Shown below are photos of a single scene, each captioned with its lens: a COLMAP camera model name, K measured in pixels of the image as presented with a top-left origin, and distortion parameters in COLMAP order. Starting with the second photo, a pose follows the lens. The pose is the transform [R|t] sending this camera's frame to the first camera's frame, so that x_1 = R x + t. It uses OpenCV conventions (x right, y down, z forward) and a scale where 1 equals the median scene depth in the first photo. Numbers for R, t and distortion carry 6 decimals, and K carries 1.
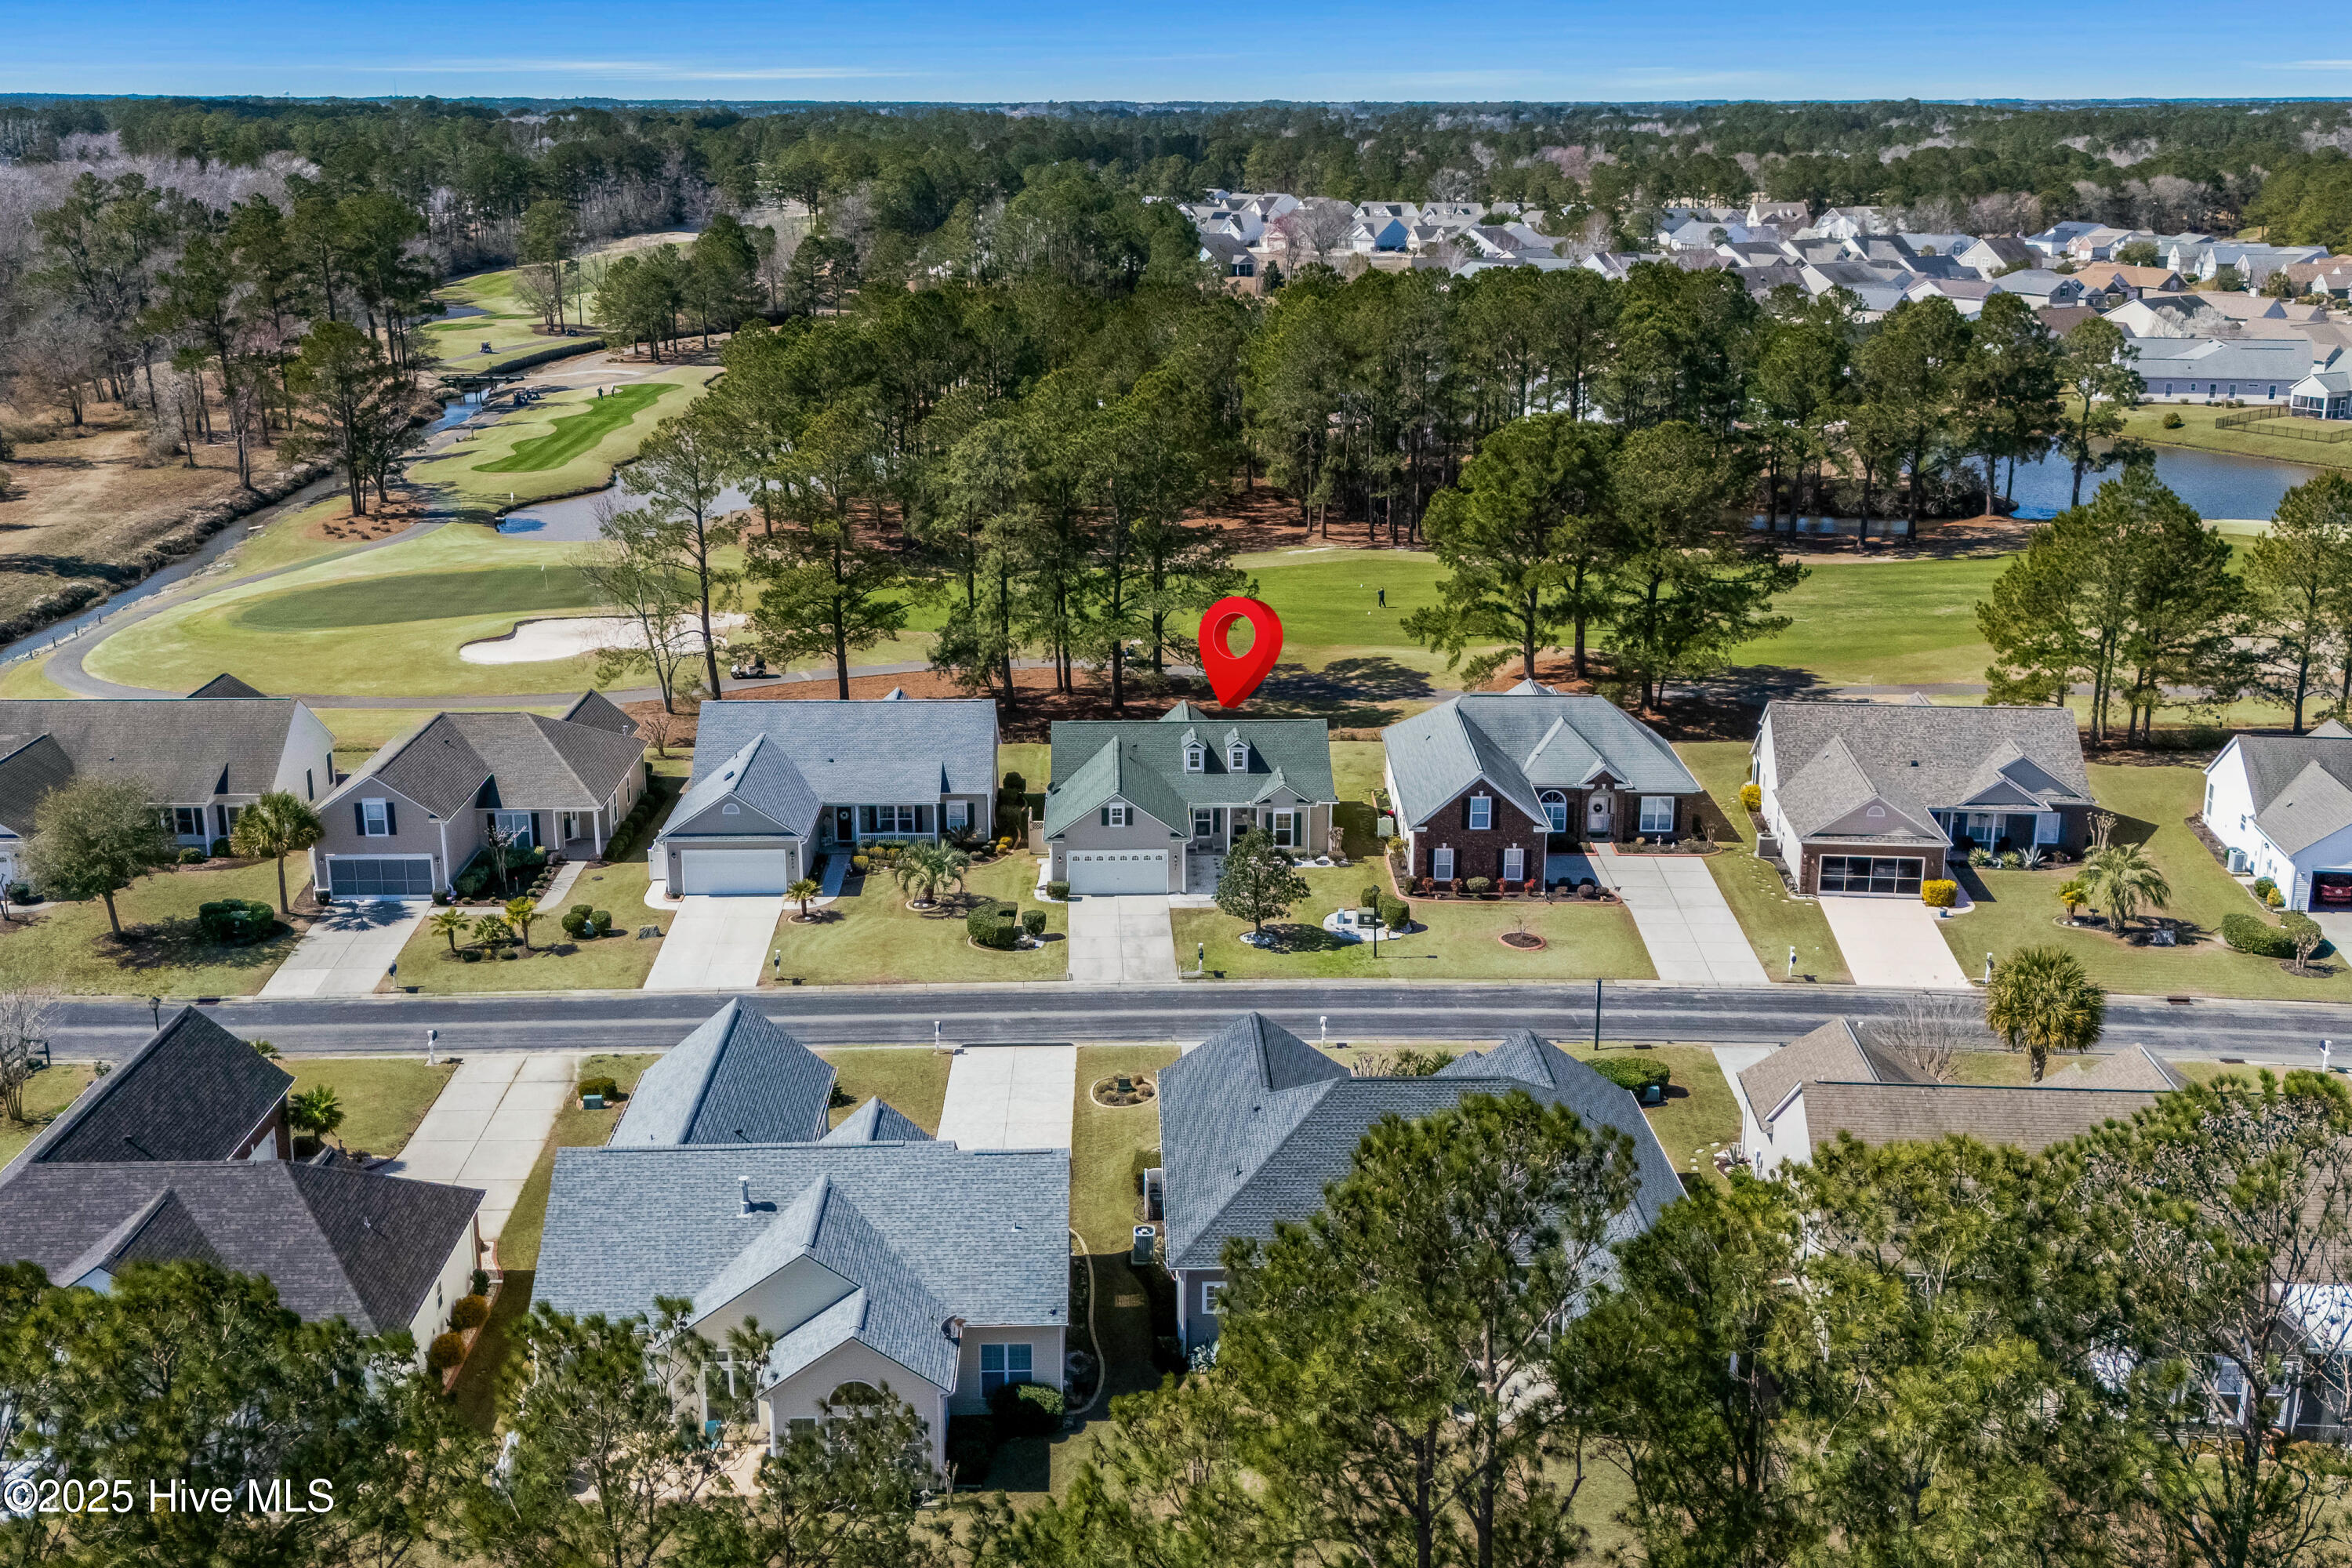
lens RADIAL K [[2435.8, 0, 1176.0], [0, 2435.8, 784.0], [0, 0, 1]] dist [0.110716, -0.195771]
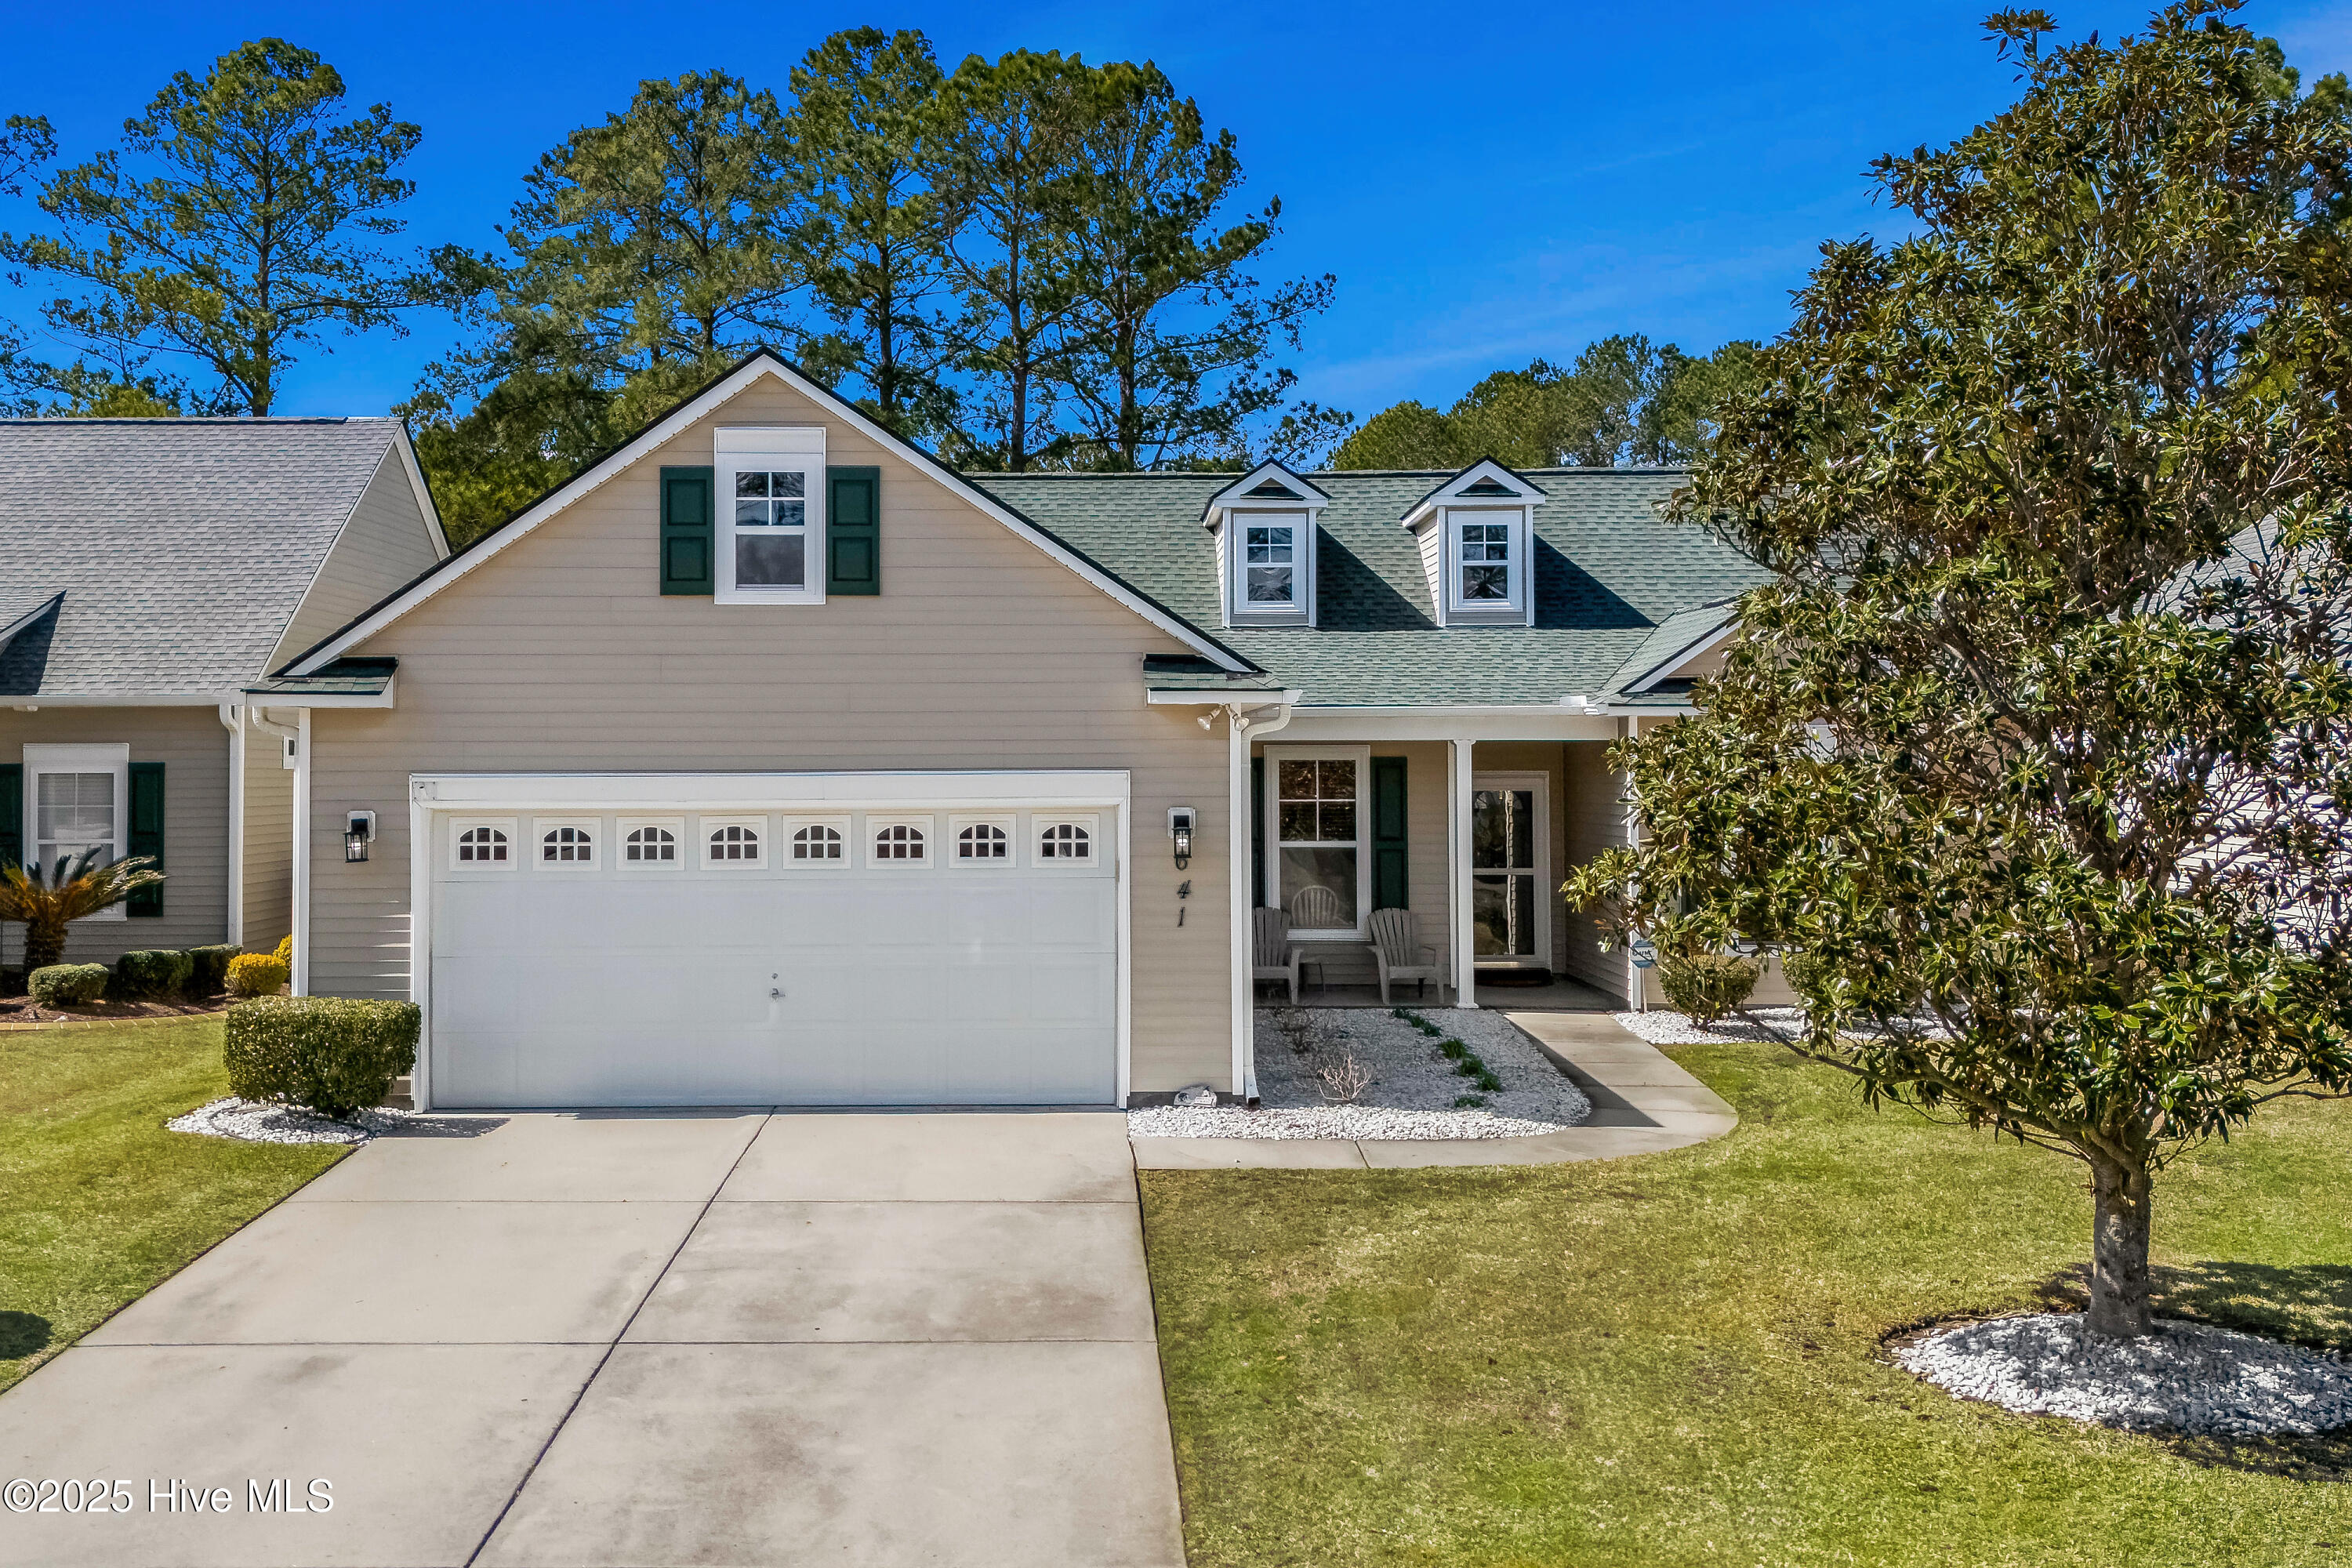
lens RADIAL K [[2379.9, 0, 1058.9], [0, 2379.9, 672.9], [0, 0, 1]] dist [0.070533, -0.036102]
pose [[0.998871, -0.004074, -0.047332, -0.000668], [-0.010342, 0.953771, -0.300355, 0.060909], [0.046367, 0.300506, 0.952652, 0.838439]]
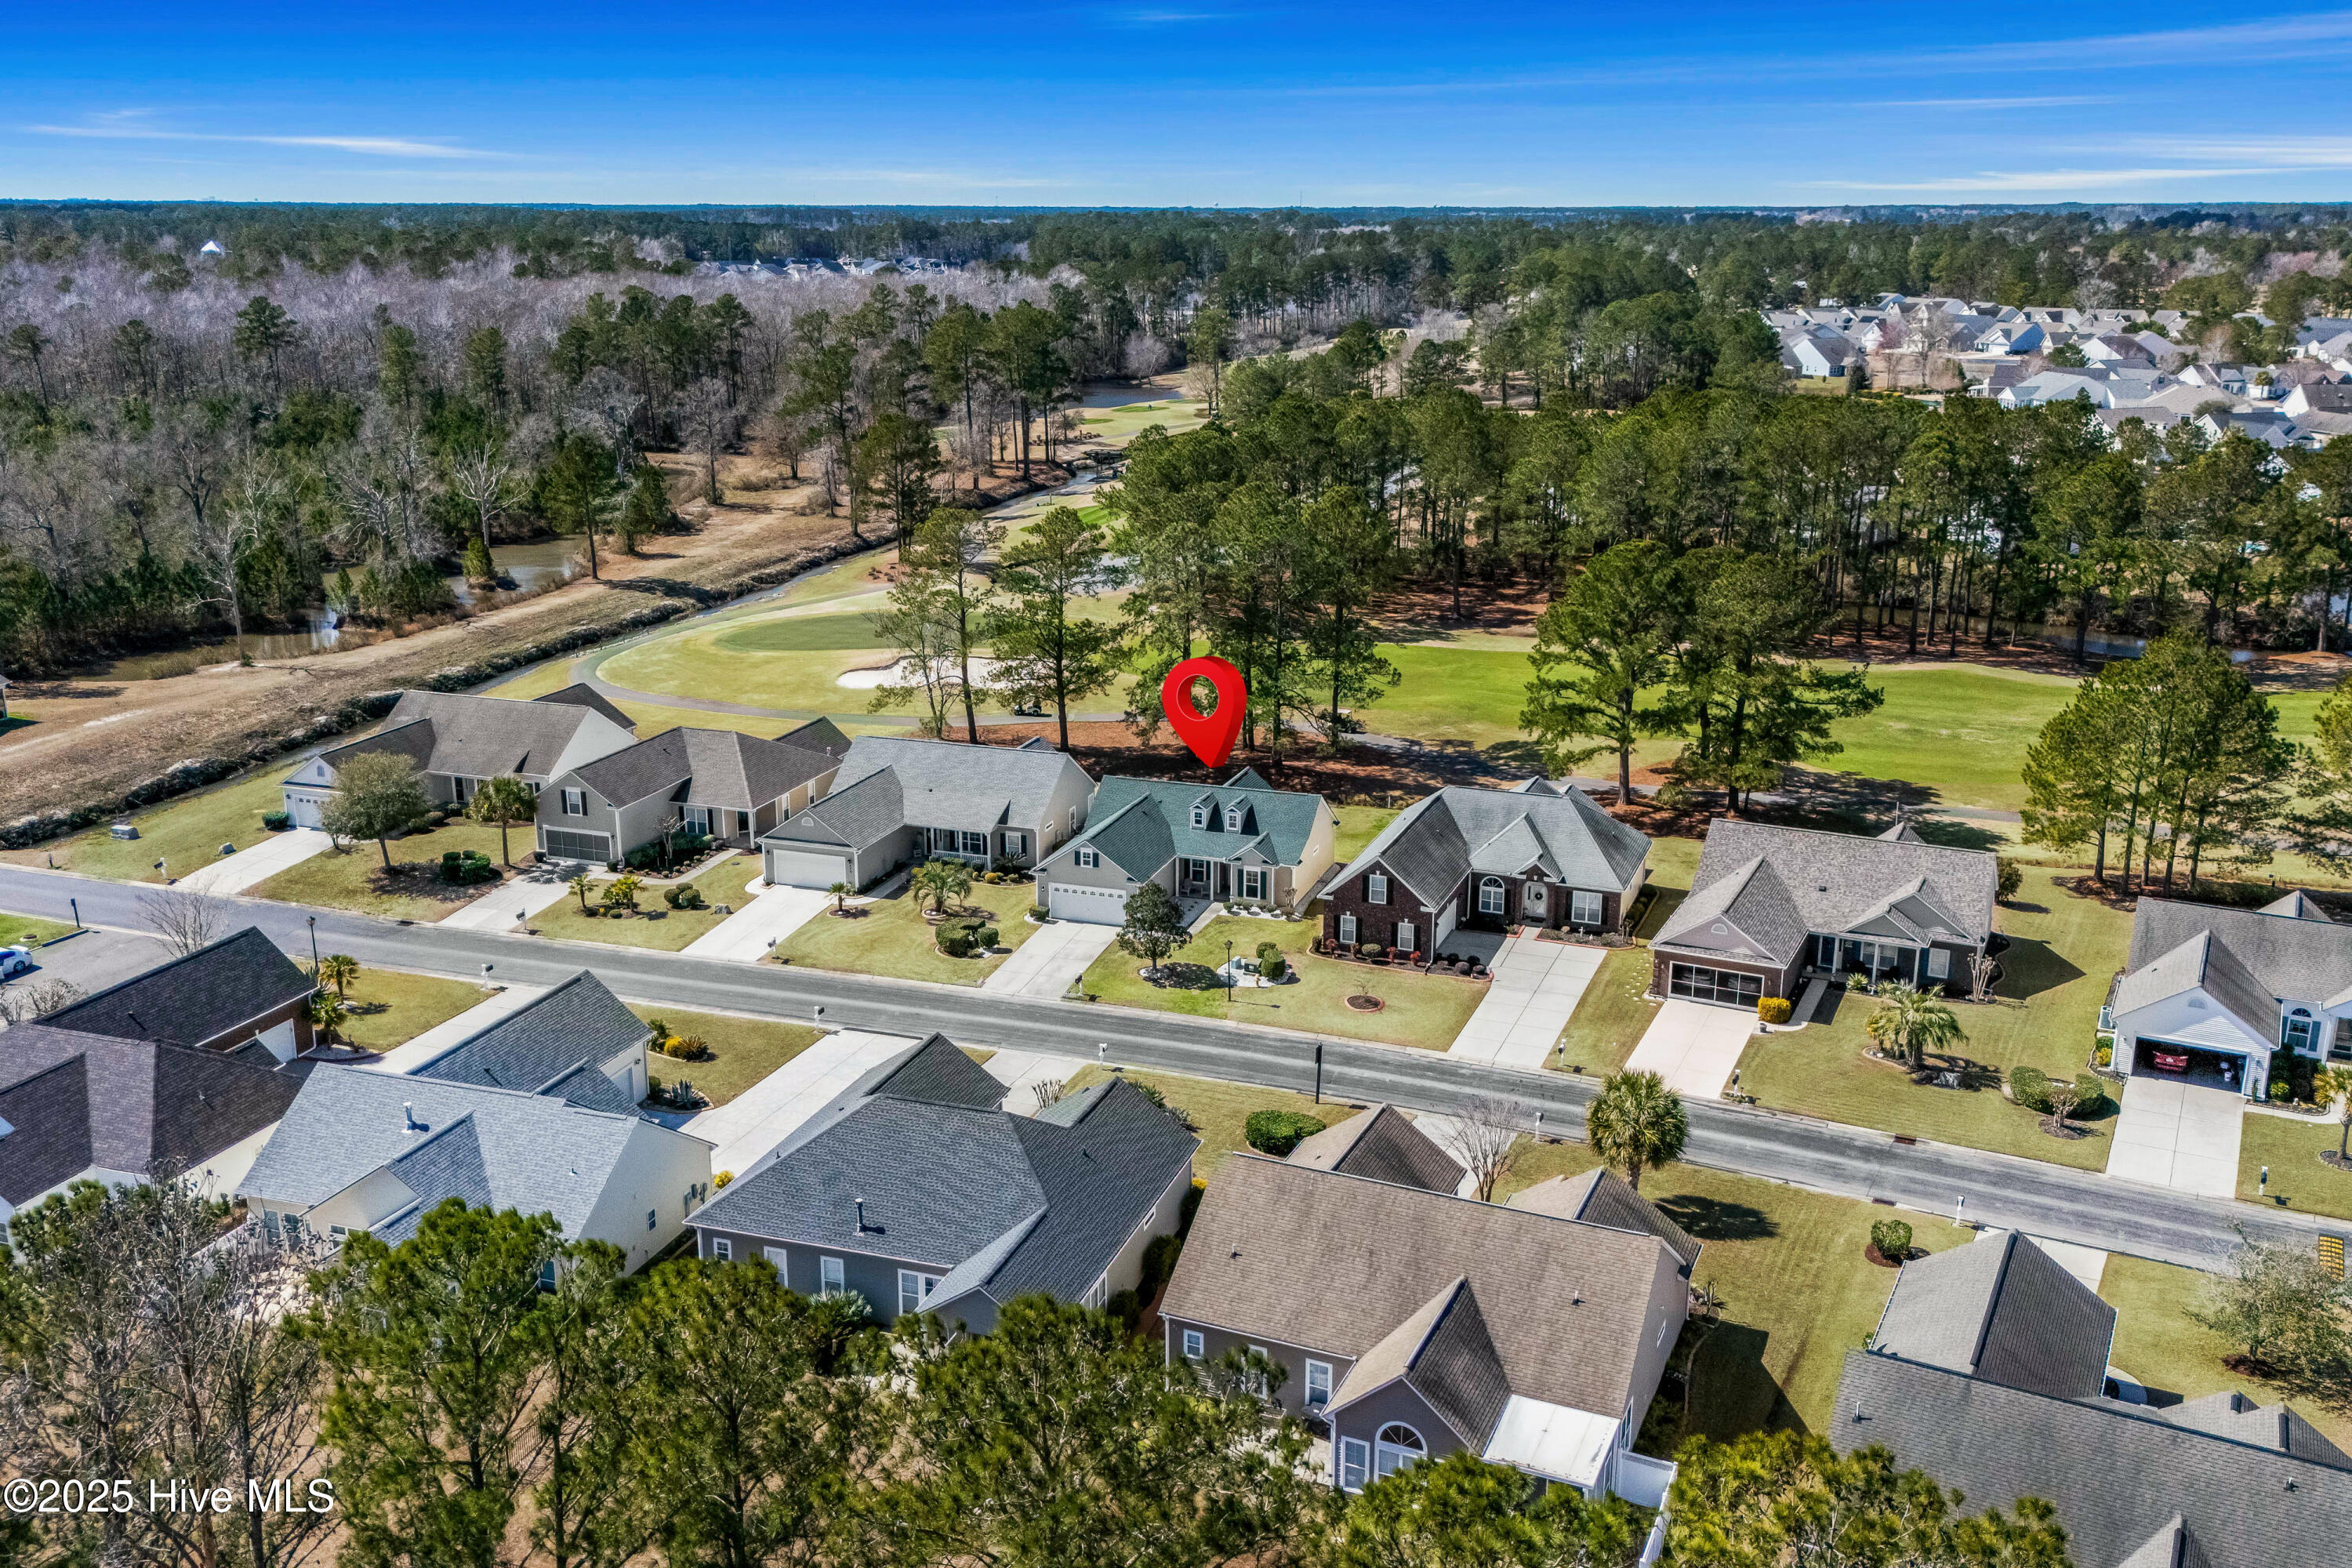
lens RADIAL K [[2069.4, 0, 1176.0], [0, 2069.4, 784.0], [0, 0, 1]] dist [0.083978, -0.005603]
pose [[0.936696, 0.094819, -0.337062, 0.352076], [-0.095310, 0.995333, 0.015129, -0.042703], [0.336923, 0.017955, 0.941361, 0.032913]]
